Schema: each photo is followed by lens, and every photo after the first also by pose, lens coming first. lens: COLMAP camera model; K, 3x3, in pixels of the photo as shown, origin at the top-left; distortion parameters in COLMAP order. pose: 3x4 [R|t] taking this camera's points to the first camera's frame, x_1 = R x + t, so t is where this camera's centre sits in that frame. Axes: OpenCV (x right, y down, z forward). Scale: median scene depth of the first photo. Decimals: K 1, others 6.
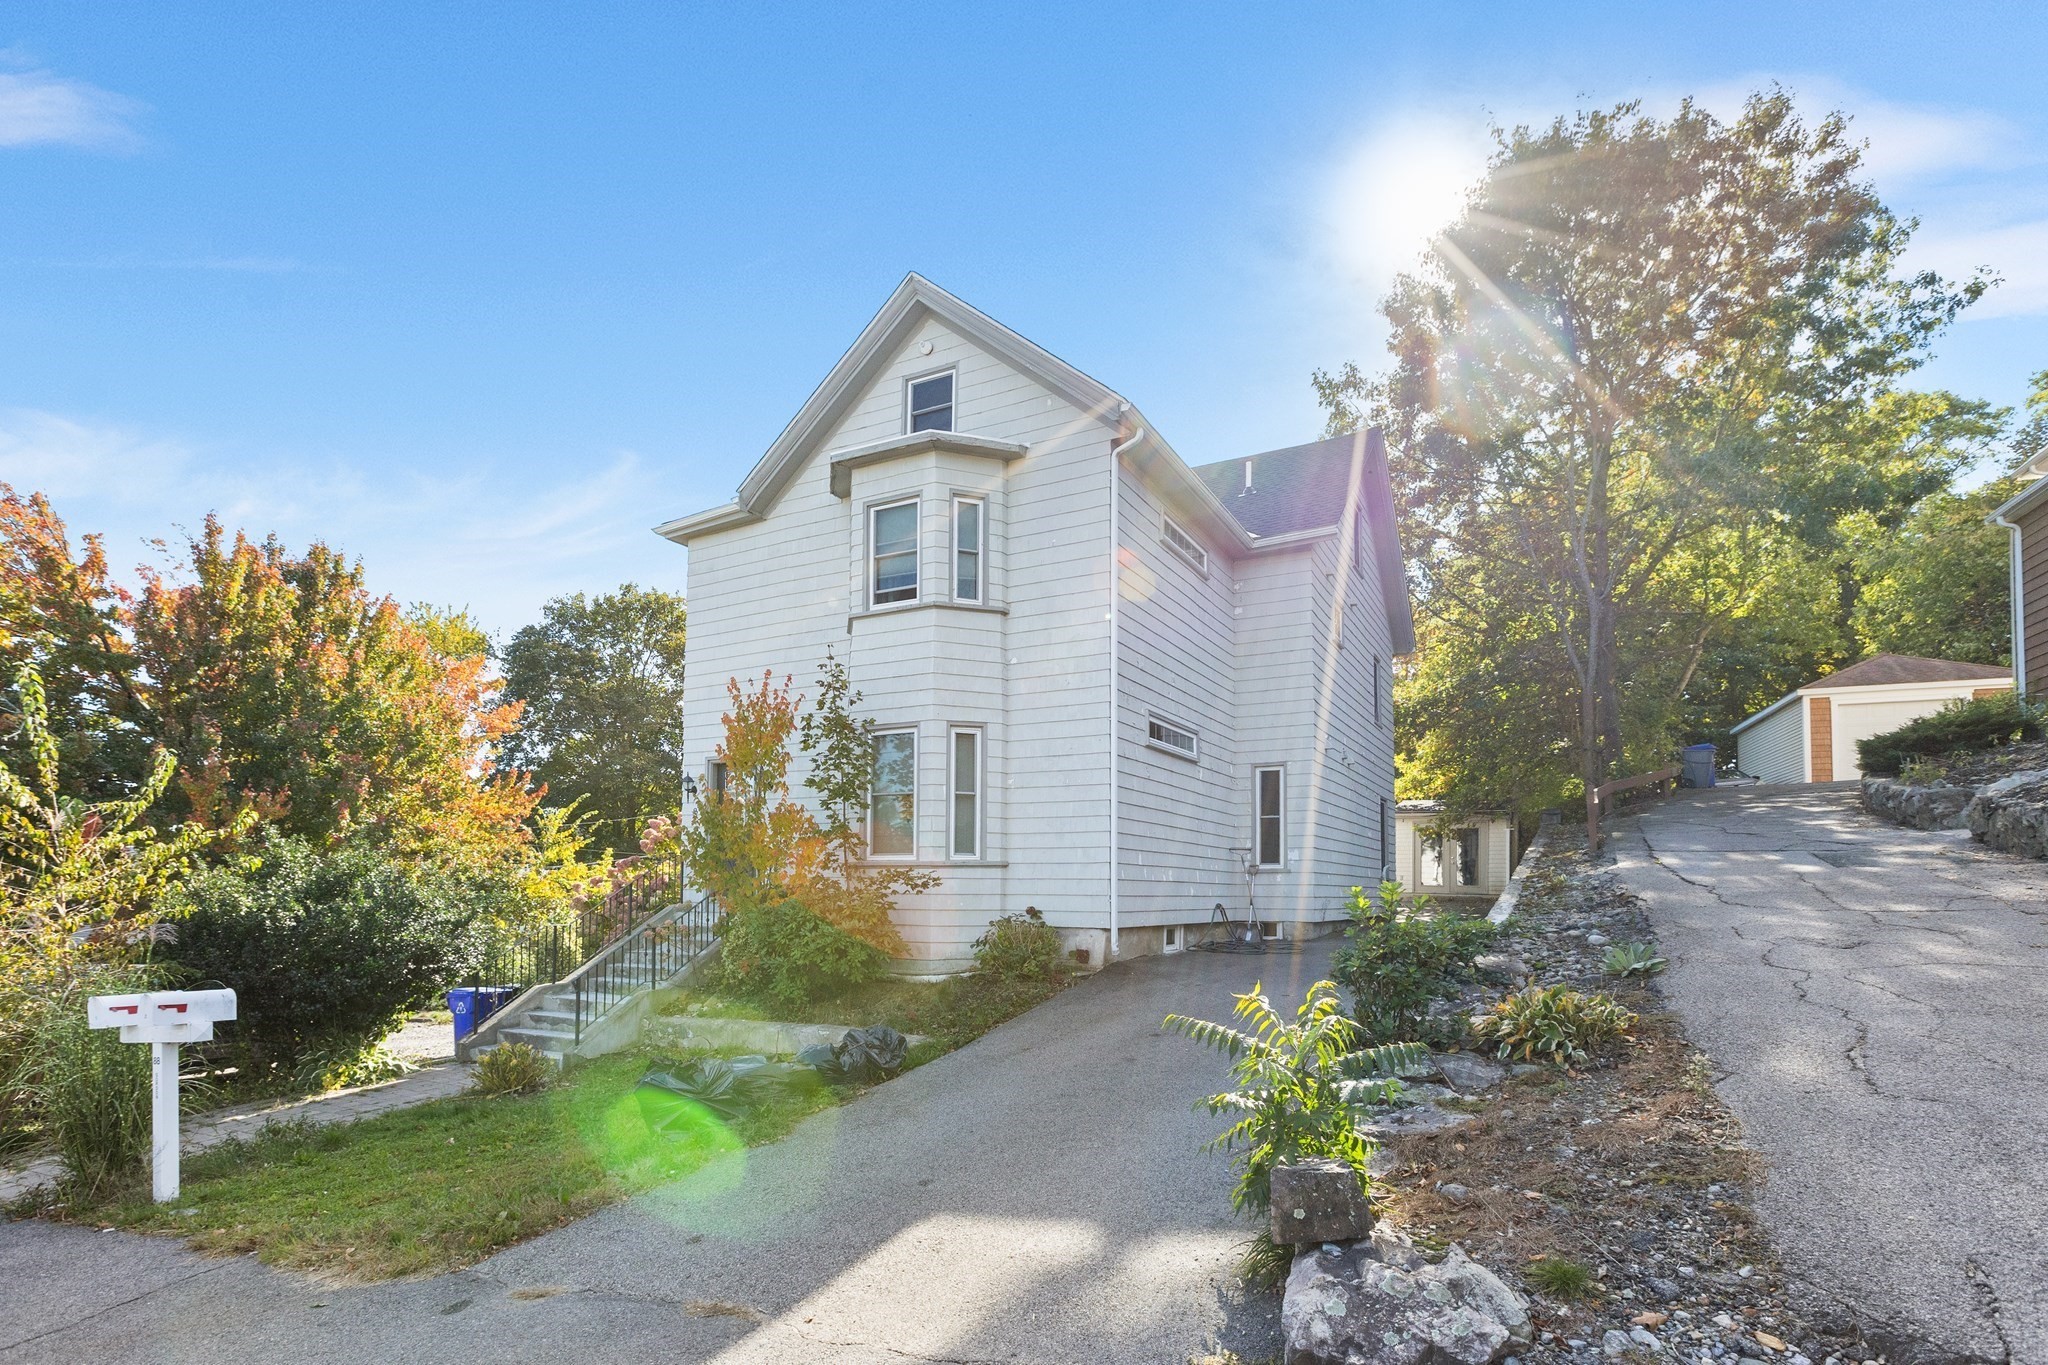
lens RADIAL K [[934.5, 0, 1024.5], [0, 934.5, 686.6], [0, 0, 1]] dist [0.003476, 0.000217]
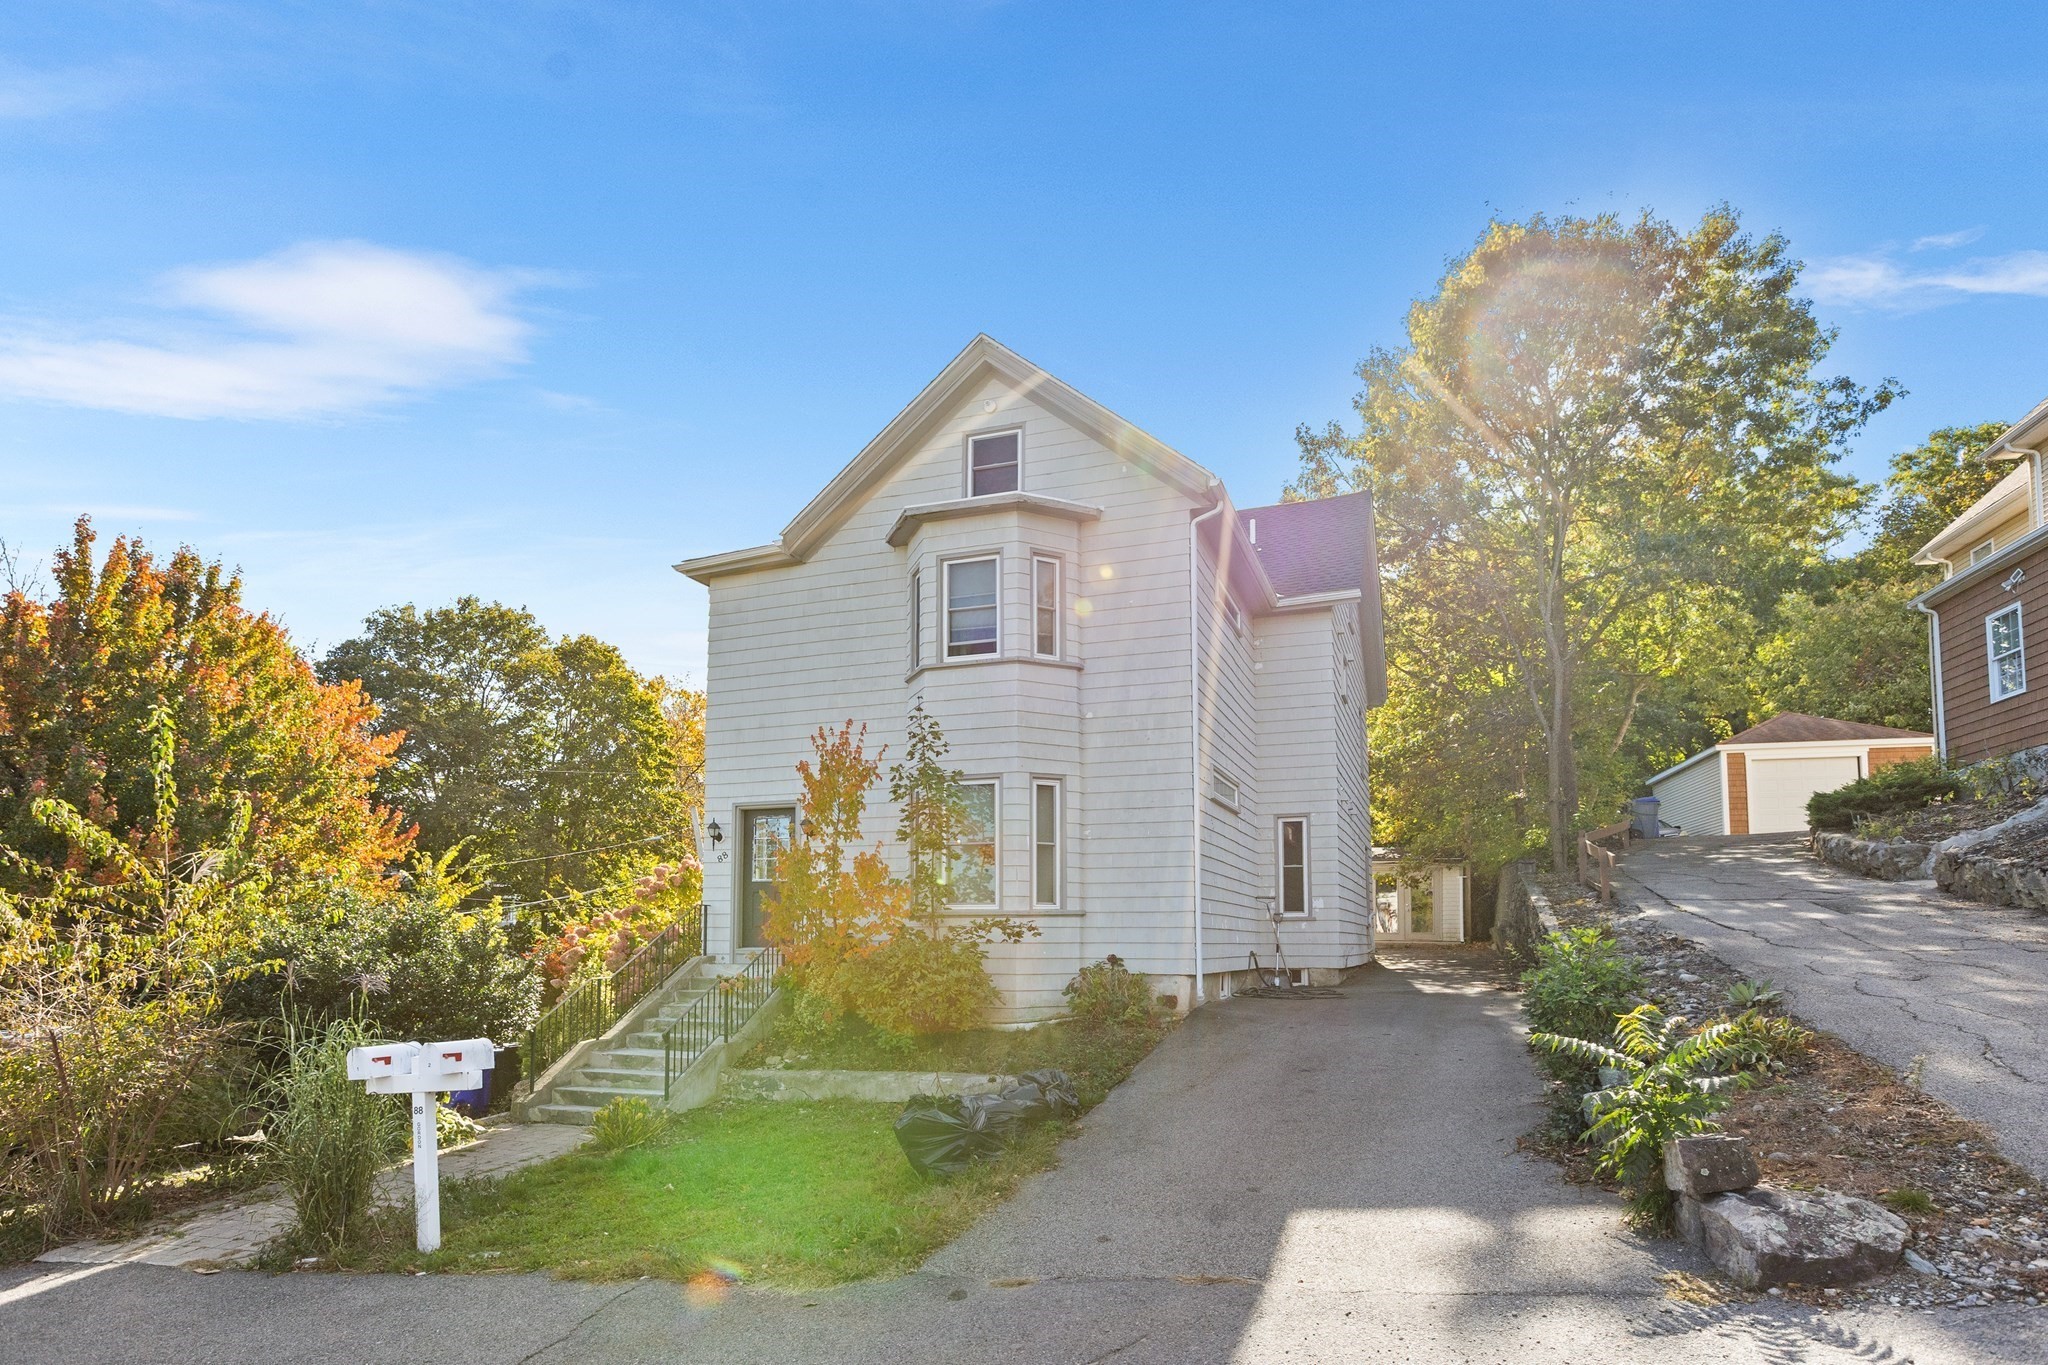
lens RADIAL K [[995.4, 0, 1021.9], [0, 995.4, 687.5], [0, 0, 1]] dist [0.001340, -0.000715]
pose [[0.993264, 0.022738, 0.113617, -0.190134], [-0.018891, 0.999215, -0.034824, -0.016773], [-0.114320, 0.032443, 0.992914, -0.077730]]
